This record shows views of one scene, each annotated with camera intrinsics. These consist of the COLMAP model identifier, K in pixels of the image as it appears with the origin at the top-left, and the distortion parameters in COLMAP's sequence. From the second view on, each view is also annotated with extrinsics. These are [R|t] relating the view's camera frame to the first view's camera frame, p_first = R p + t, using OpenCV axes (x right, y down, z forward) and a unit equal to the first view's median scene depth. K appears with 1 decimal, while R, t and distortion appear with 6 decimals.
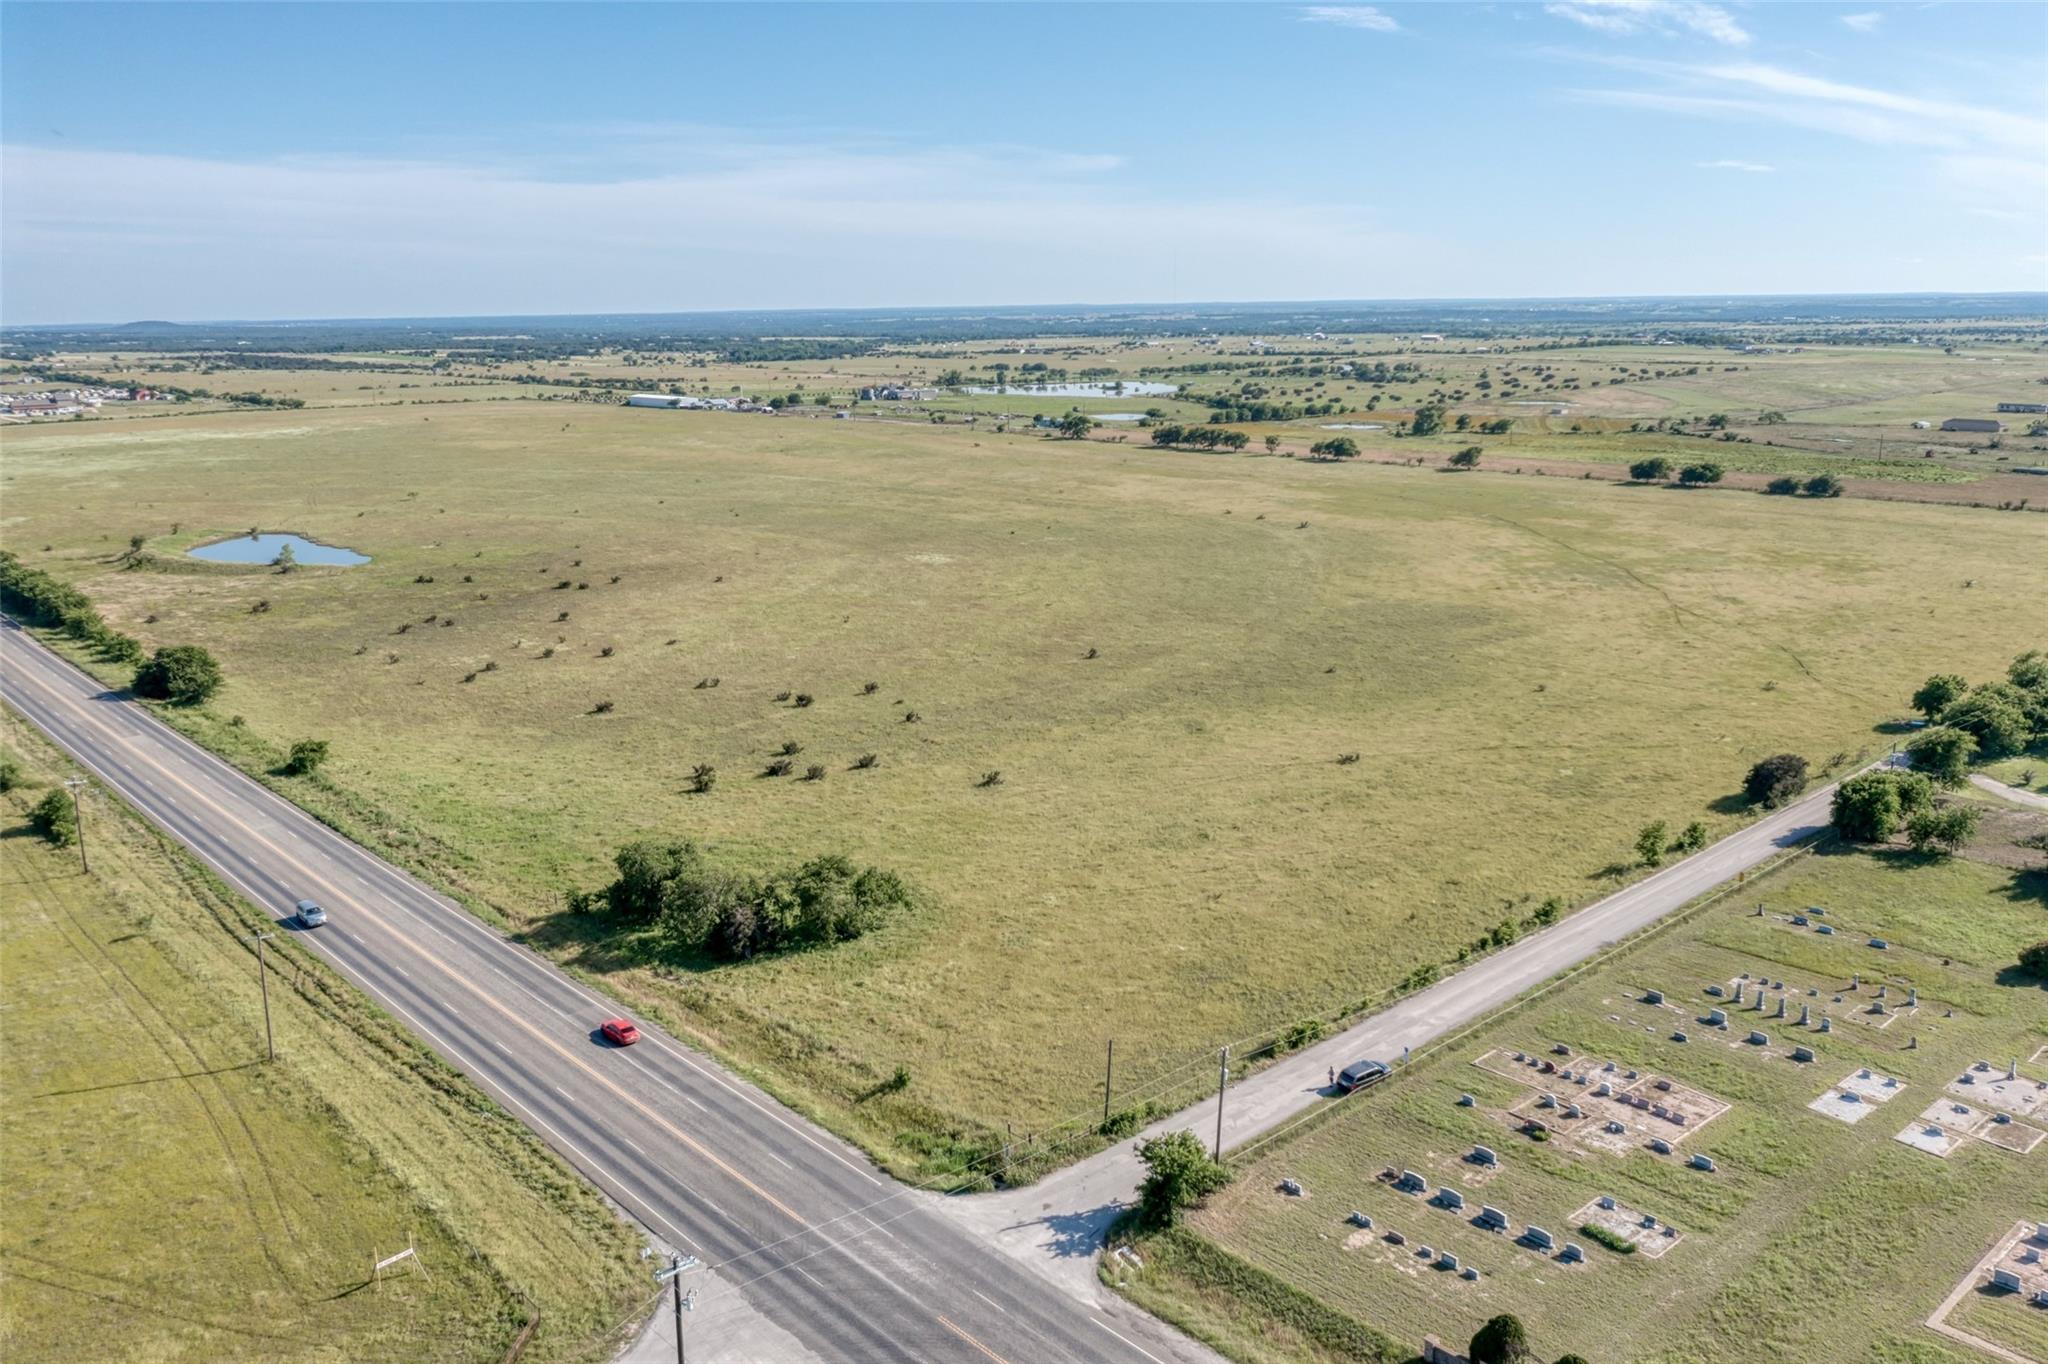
lens RADIAL K [[1620.9, 0, 1026.8], [0, 1620.9, 670.1], [0, 0, 1]] dist [-0.022388, 0.002292]
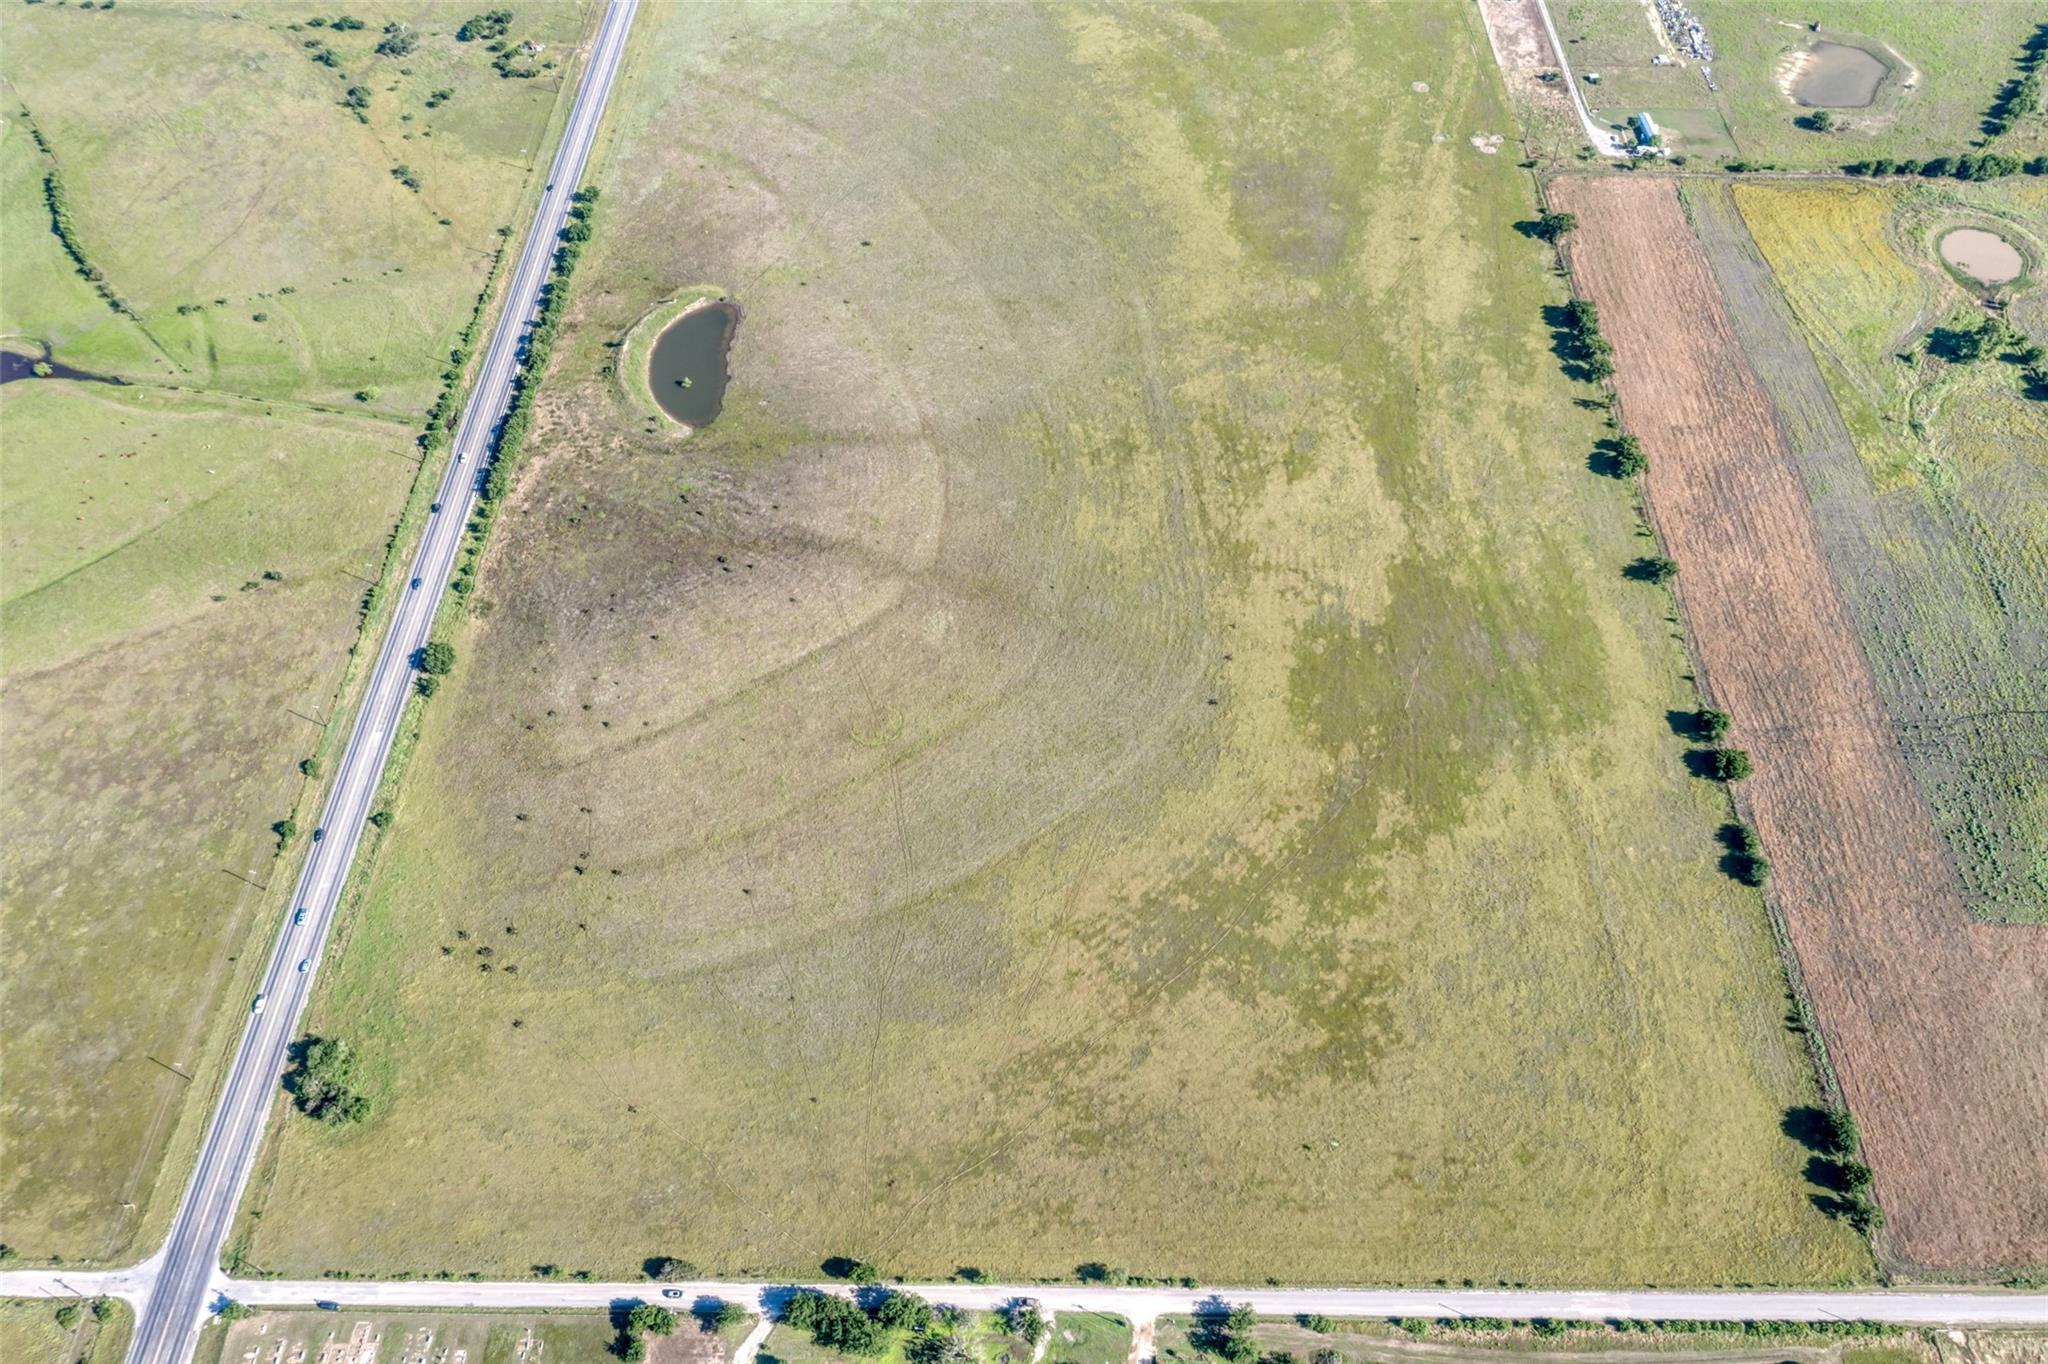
lens RADIAL K [[1620.9, 0, 1022.1], [0, 1620.9, 681.5], [0, 0, 1]] dist [-0.022388, 0.002292]
pose [[0.733340, 0.520781, -0.437034, 1.359836], [-0.128563, 0.737457, 0.663045, -2.071814], [0.667596, -0.430051, 0.607760, 0.304423]]
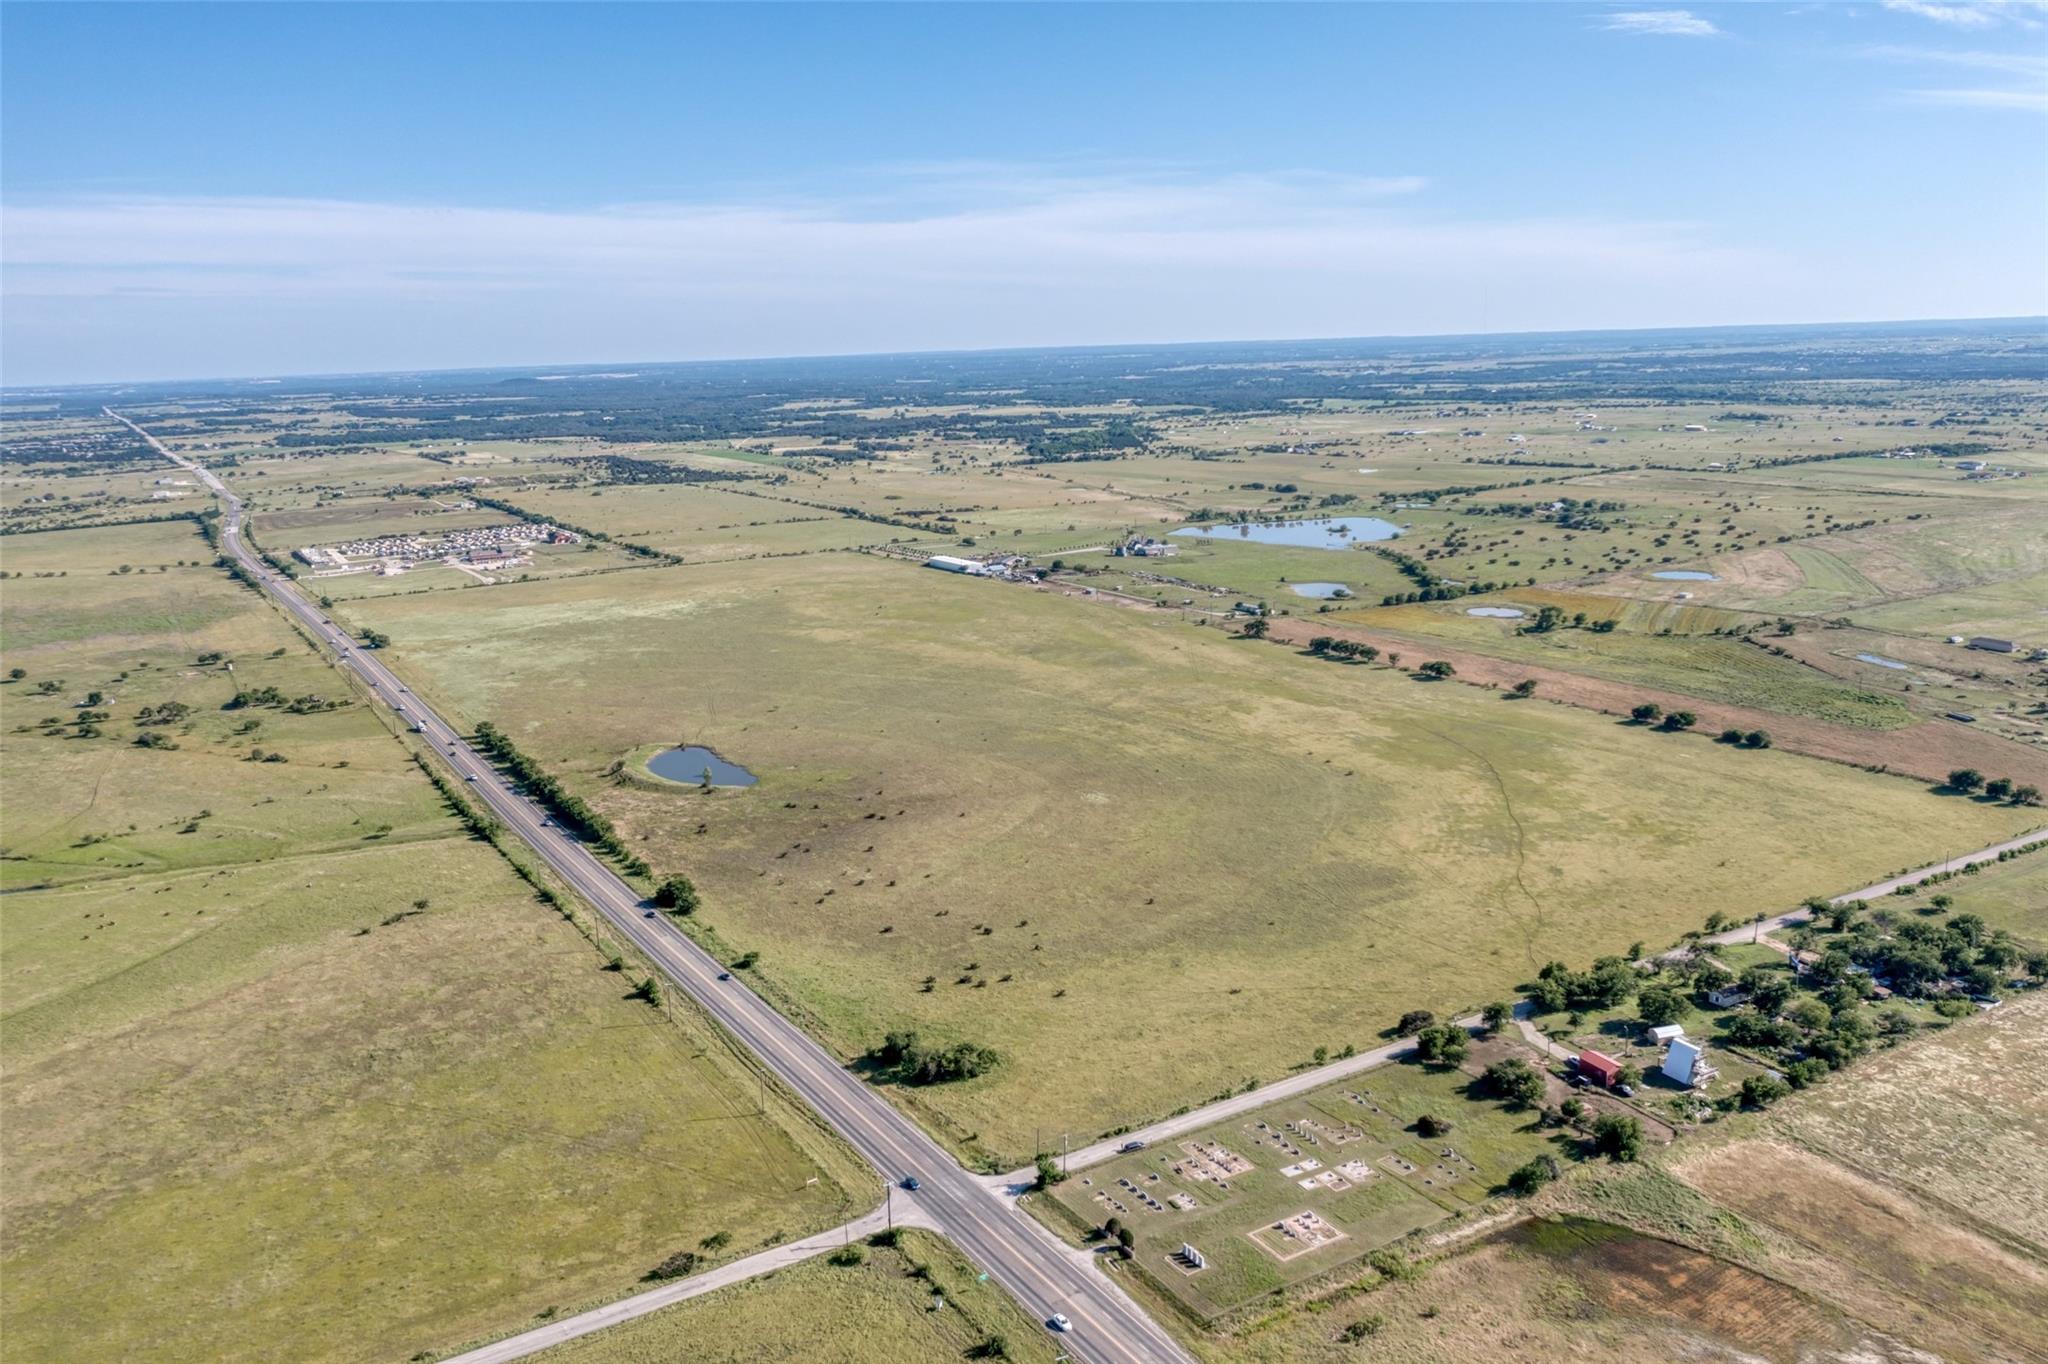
lens RADIAL K [[1620.9, 0, 1025.0], [0, 1620.9, 669.7], [0, 0, 1]] dist [-0.022388, 0.002292]
pose [[0.982228, 0.020070, -0.186615, 0.344463], [-0.023422, 0.999601, -0.015777, -0.347279], [0.186224, 0.019868, 0.982306, -1.189323]]
